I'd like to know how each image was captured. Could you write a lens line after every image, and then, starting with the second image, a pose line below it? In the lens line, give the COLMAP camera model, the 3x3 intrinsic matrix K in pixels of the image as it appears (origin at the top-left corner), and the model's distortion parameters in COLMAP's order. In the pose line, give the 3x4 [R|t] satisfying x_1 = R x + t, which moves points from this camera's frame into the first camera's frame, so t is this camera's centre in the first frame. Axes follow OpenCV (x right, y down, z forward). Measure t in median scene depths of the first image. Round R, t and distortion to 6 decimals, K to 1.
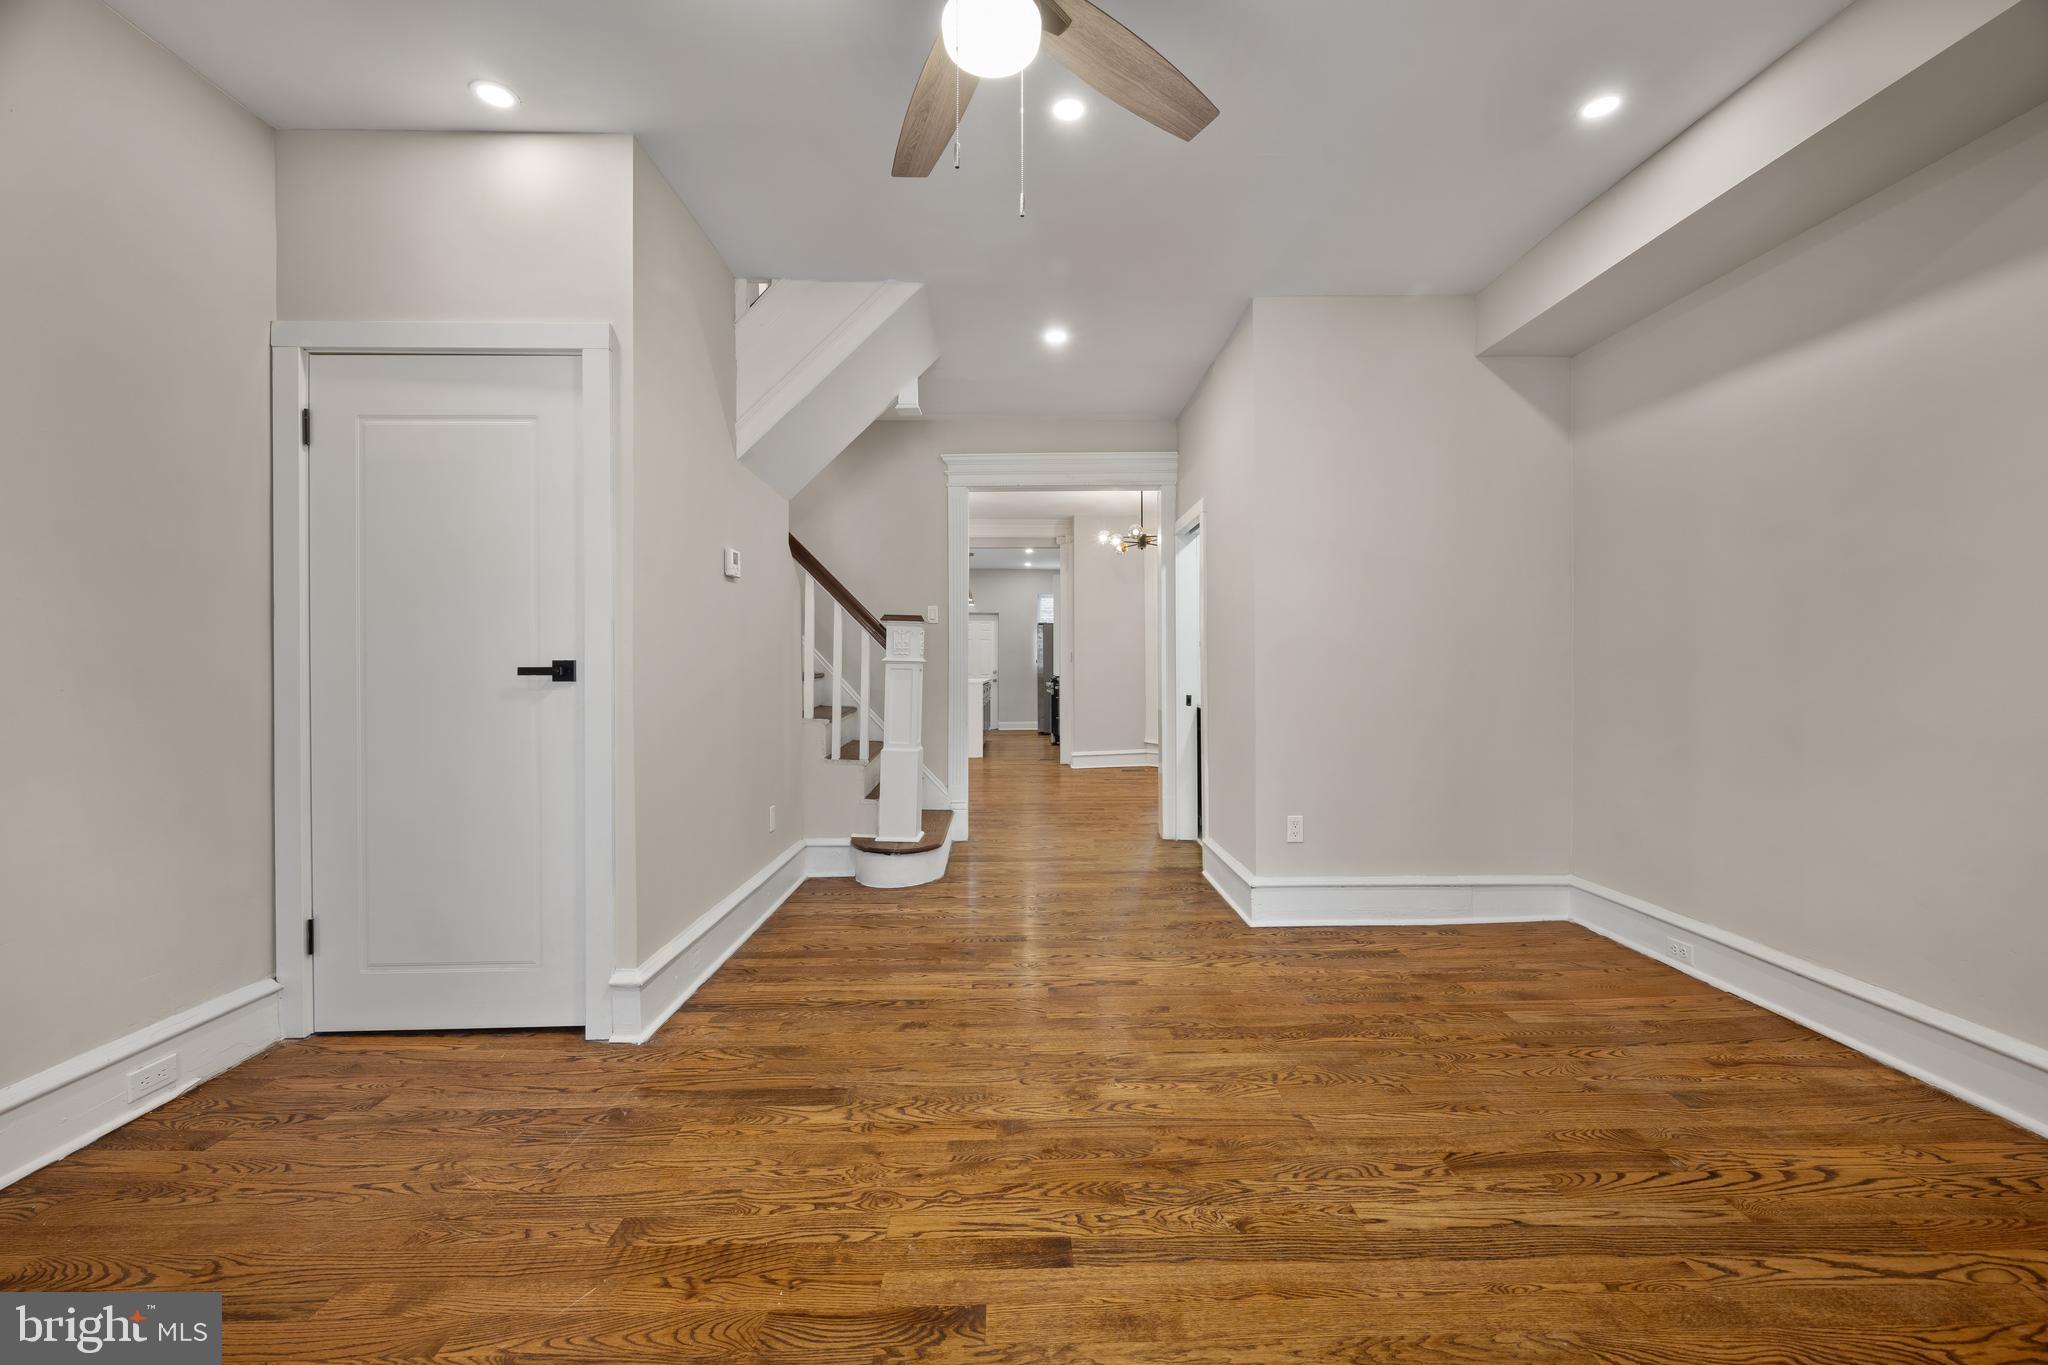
lens RADIAL K [[811.5, 0, 1027.5], [0, 811.5, 663.6], [0, 0, 1]] dist [-0.001078, -0.000245]
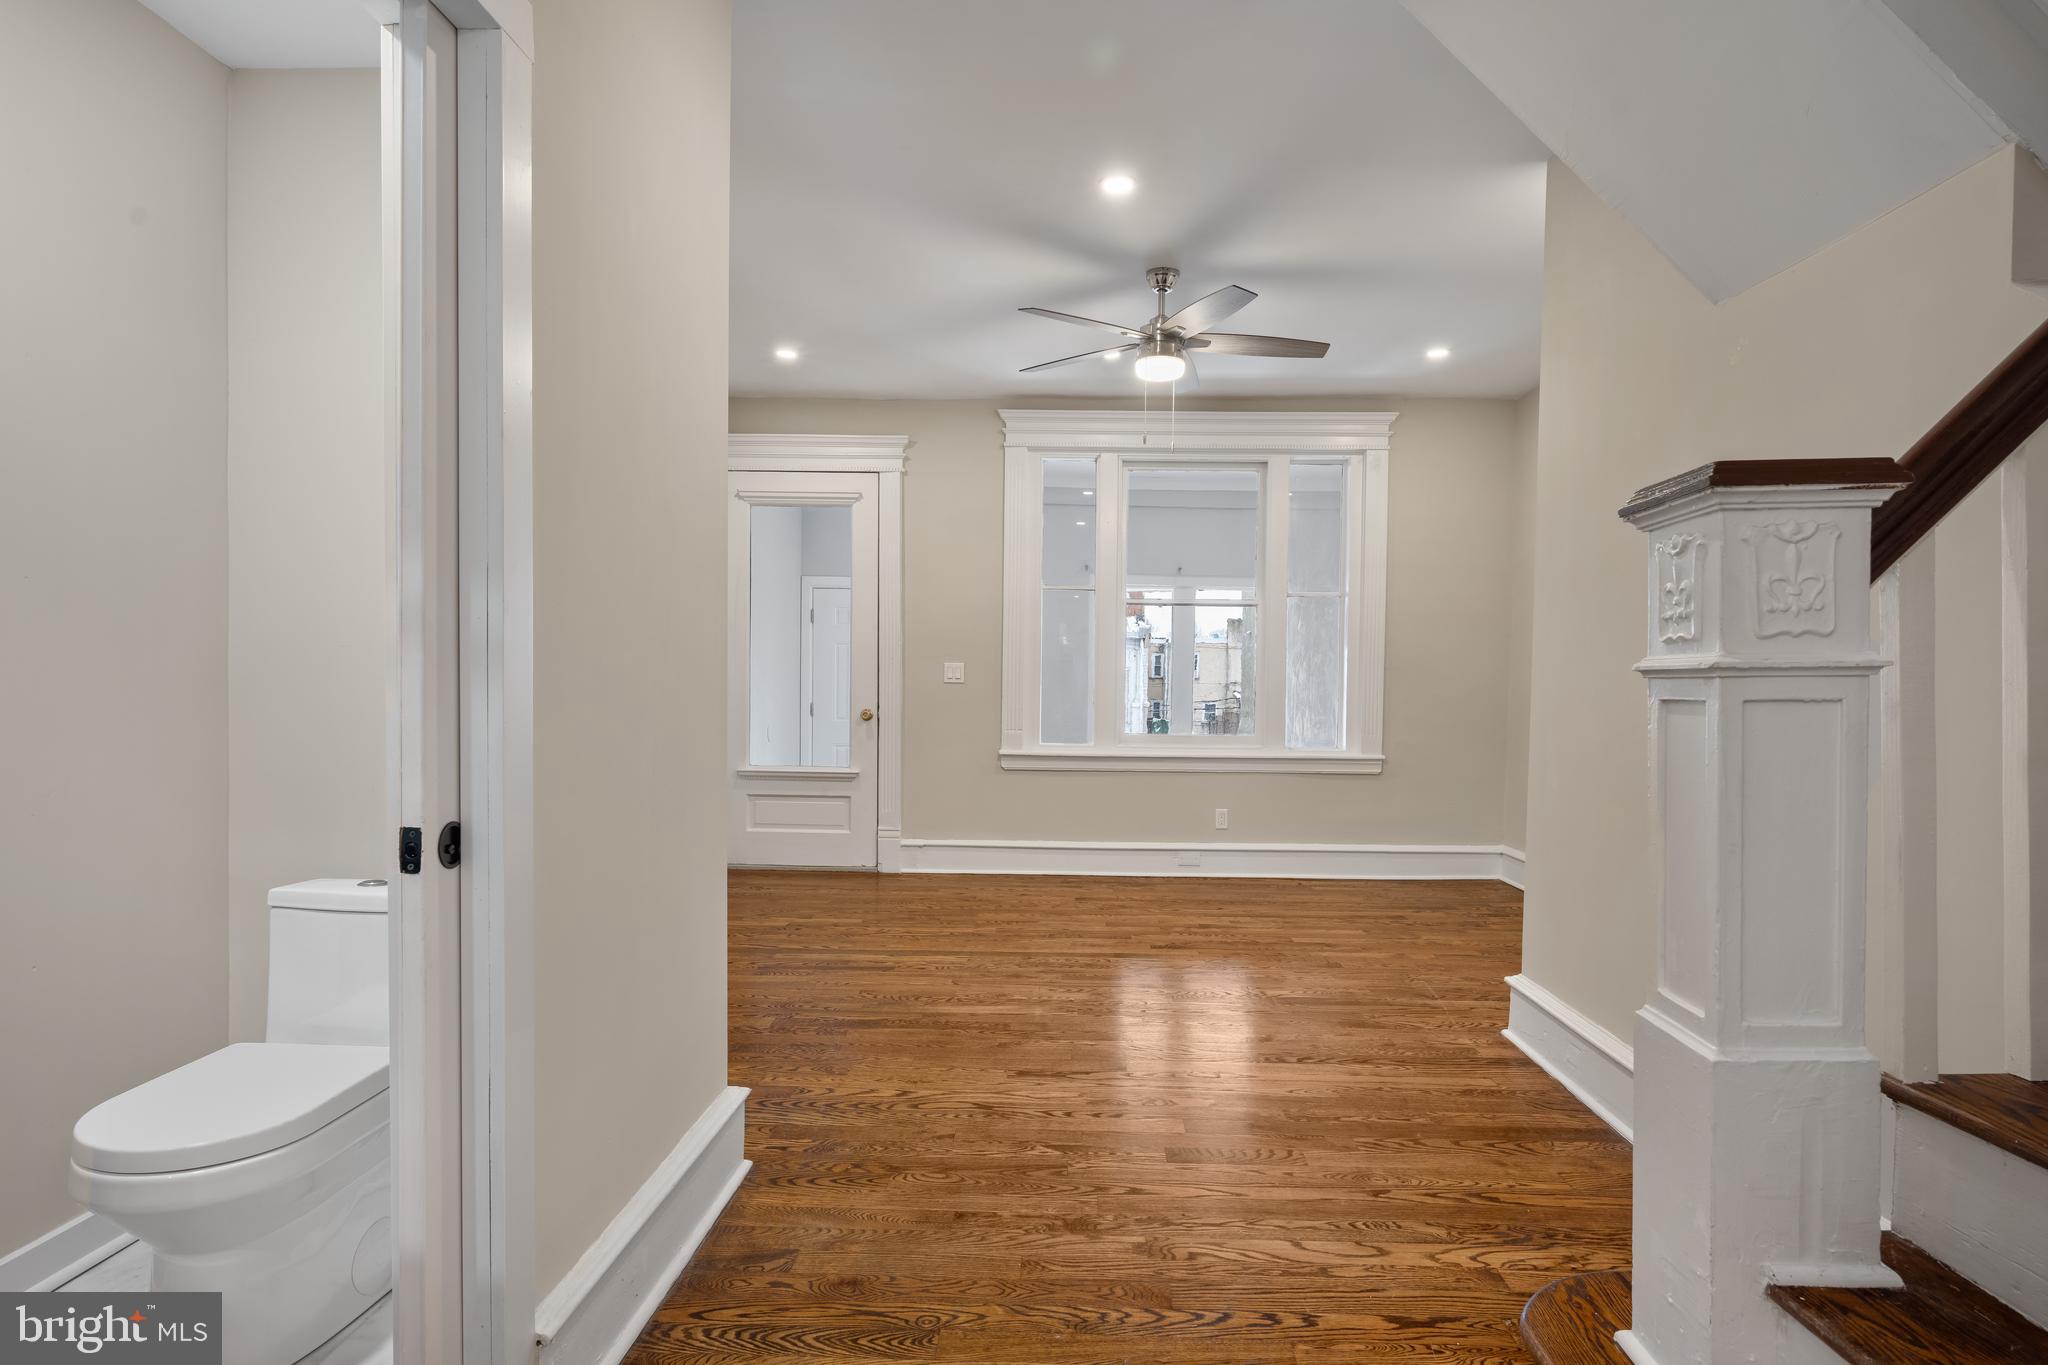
lens RADIAL K [[1083.7, 0, 1047.6], [0, 1083.7, 719.4], [0, 0, 1]] dist [-0.003798, -0.000534]
pose [[-0.999111, -0.008069, 0.041387, 0.071526], [-0.006726, 0.999450, 0.032484, 0.007006], [-0.041626, 0.032177, -0.998615, 2.370969]]
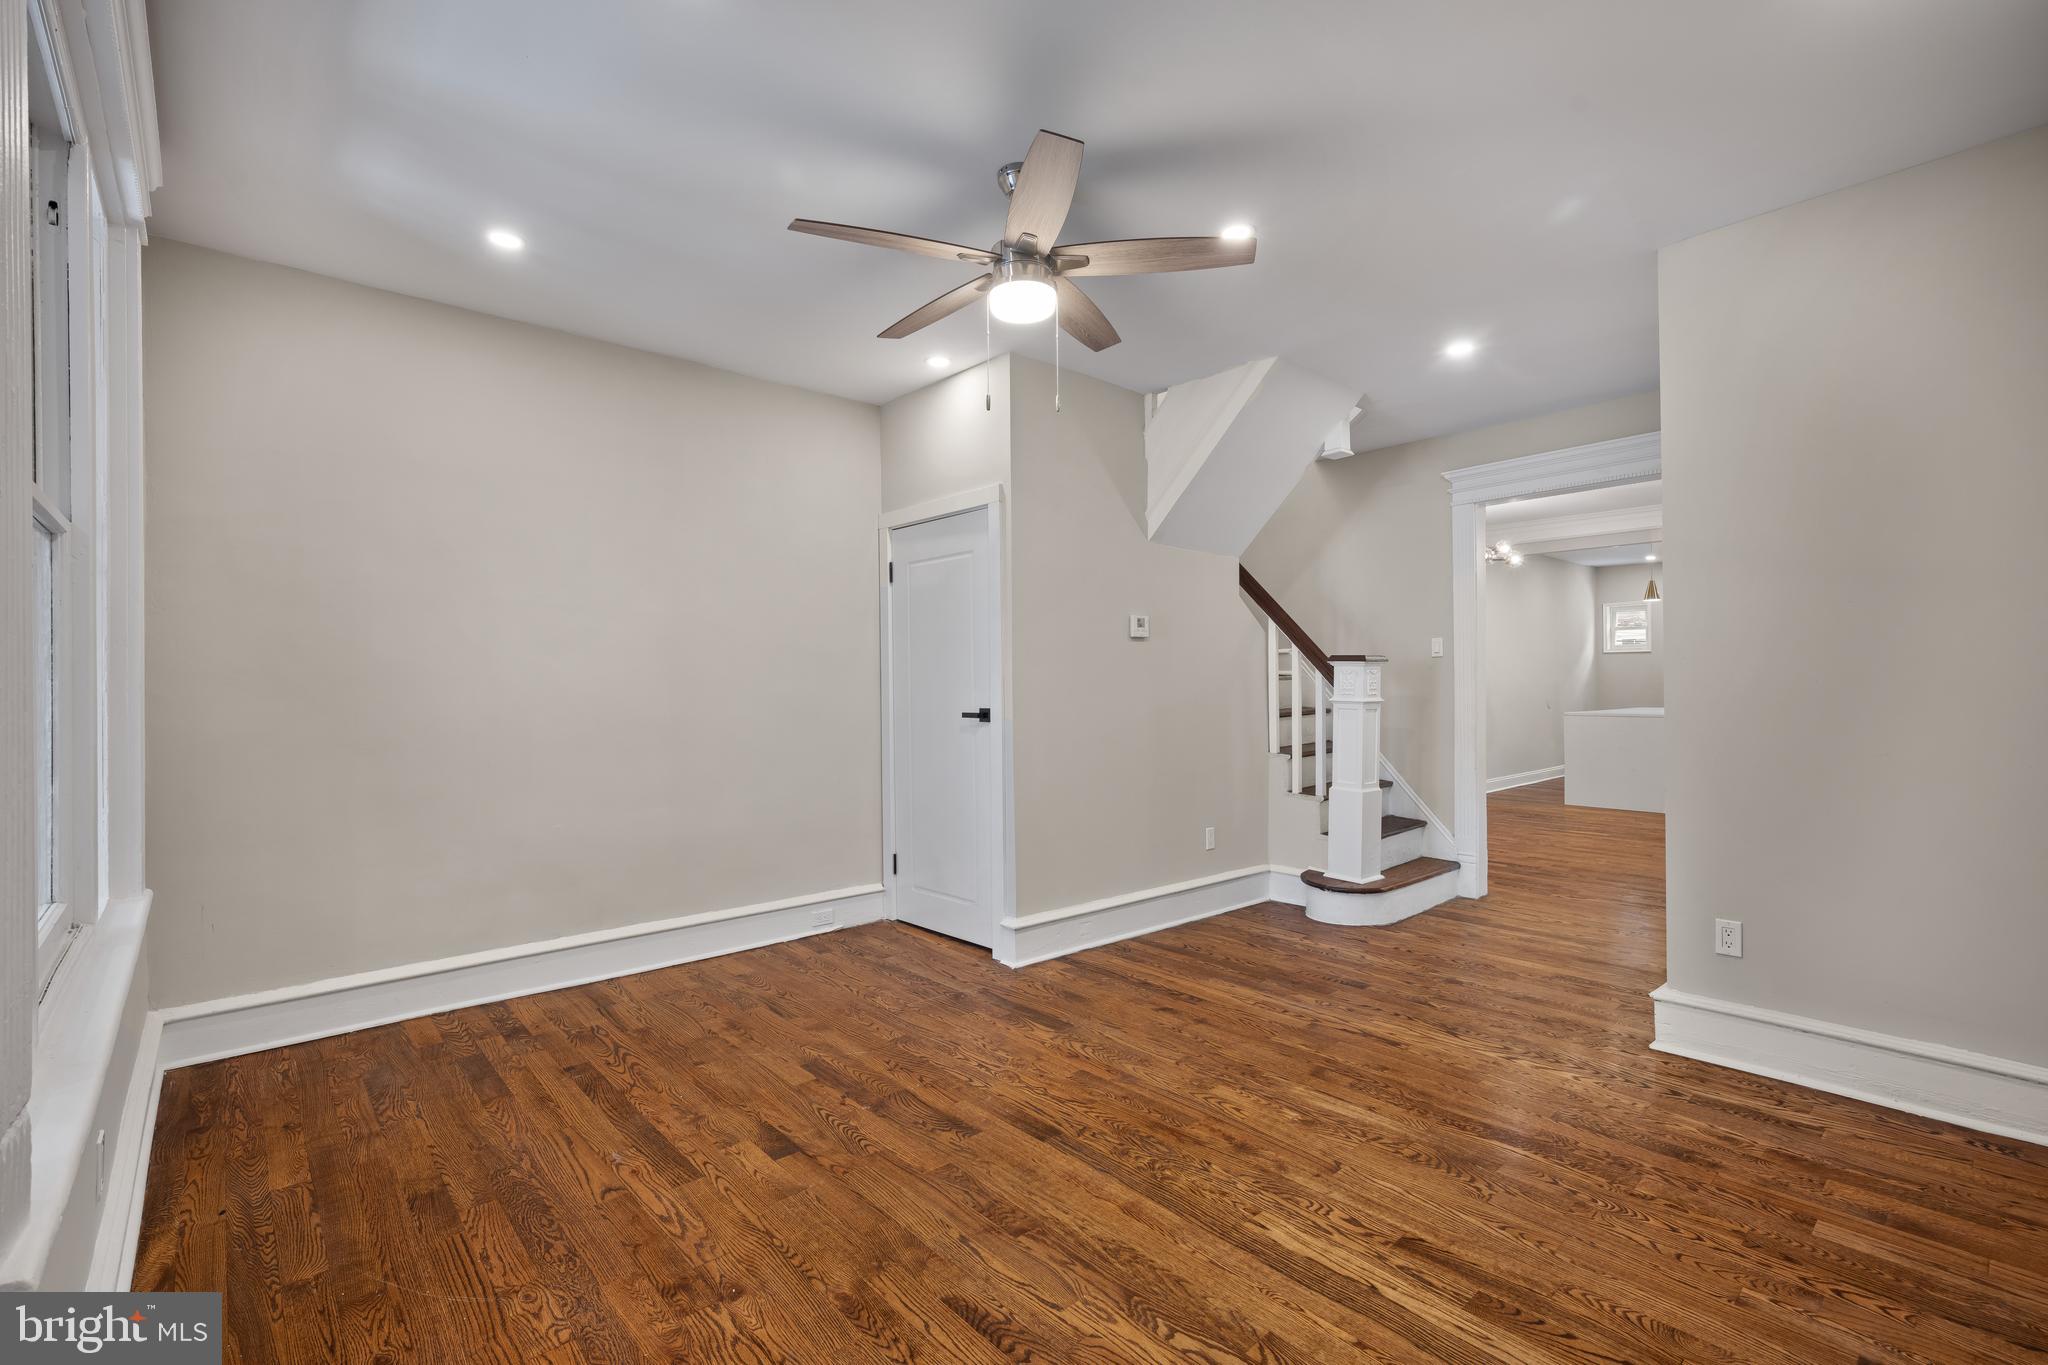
lens RADIAL K [[908.4, 0, 1032.5], [0, 908.4, 682.2], [0, 0, 1]] dist [0.000514, -0.000088]
pose [[0.651682, -0.003596, -0.758483, 0.777016], [0.007234, 0.999973, 0.001474, -0.054059], [0.758458, -0.006448, 0.651691, -0.048026]]
